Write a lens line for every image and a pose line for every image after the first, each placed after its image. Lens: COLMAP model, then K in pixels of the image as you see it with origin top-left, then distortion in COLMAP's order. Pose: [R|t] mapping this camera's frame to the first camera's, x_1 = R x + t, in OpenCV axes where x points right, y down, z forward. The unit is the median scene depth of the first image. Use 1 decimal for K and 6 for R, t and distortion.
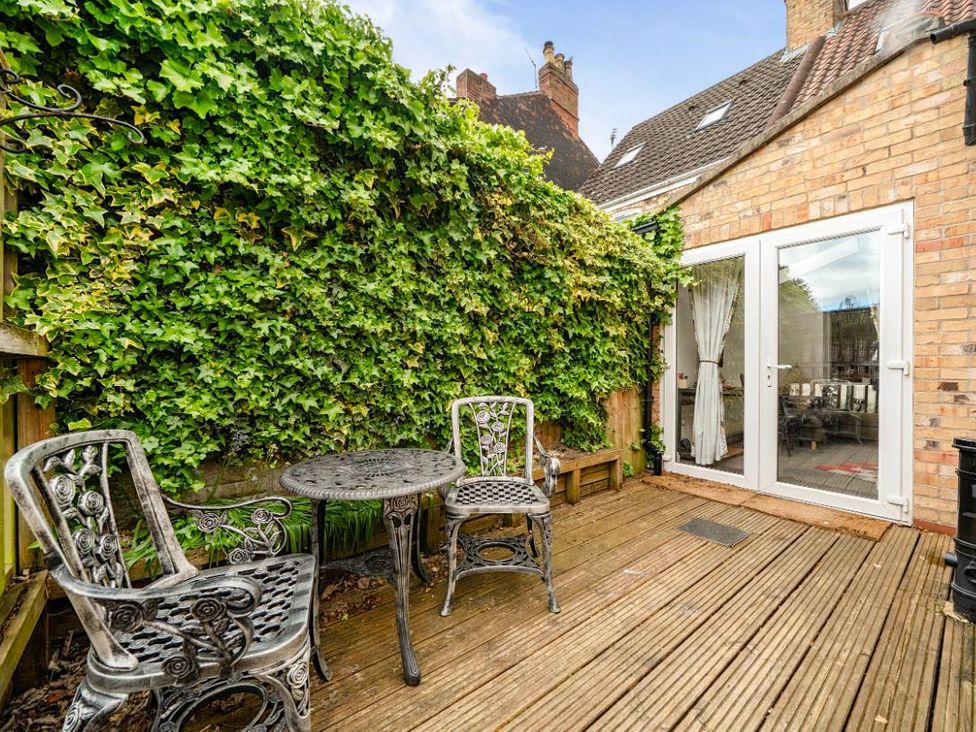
lens RADIAL K [[375.2, 0, 482.1], [0, 375.2, 363.6], [0, 0, 1]] dist [0.001612, -0.000038]
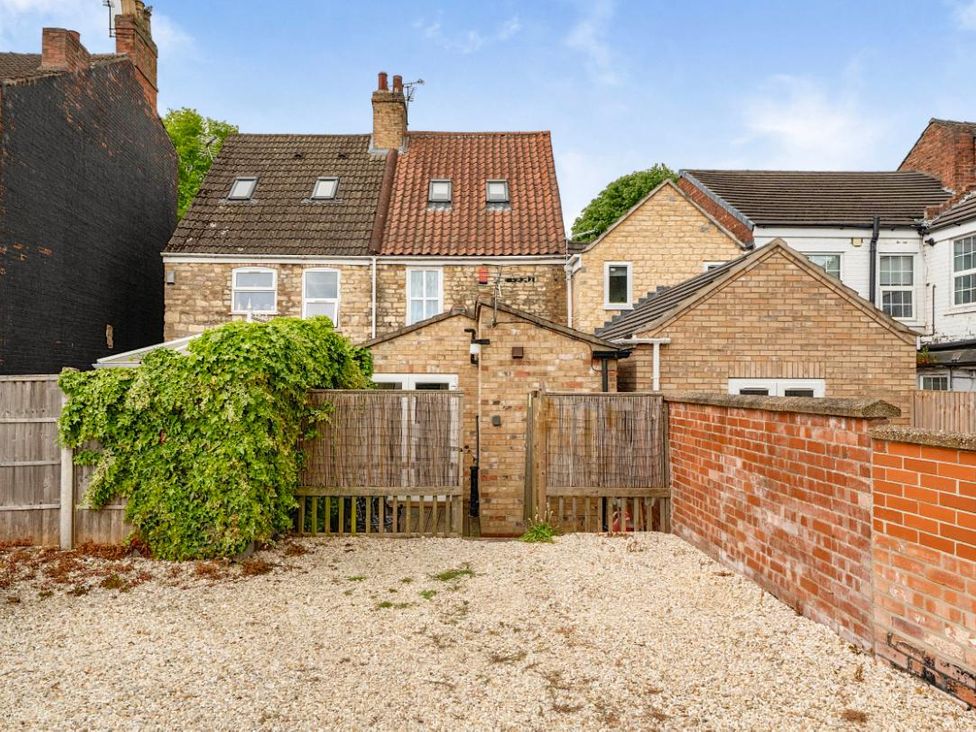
lens RADIAL K [[689.7, 0, 488.0], [0, 689.7, 366.0], [0, 0, 1]] dist [-0.001193, -0.001151]
pose [[0.572505, 0.025061, 0.819518, -1.798940], [-0.017661, 0.999678, -0.018233, -0.282011], [-0.819711, -0.004034, 0.572763, -1.295300]]
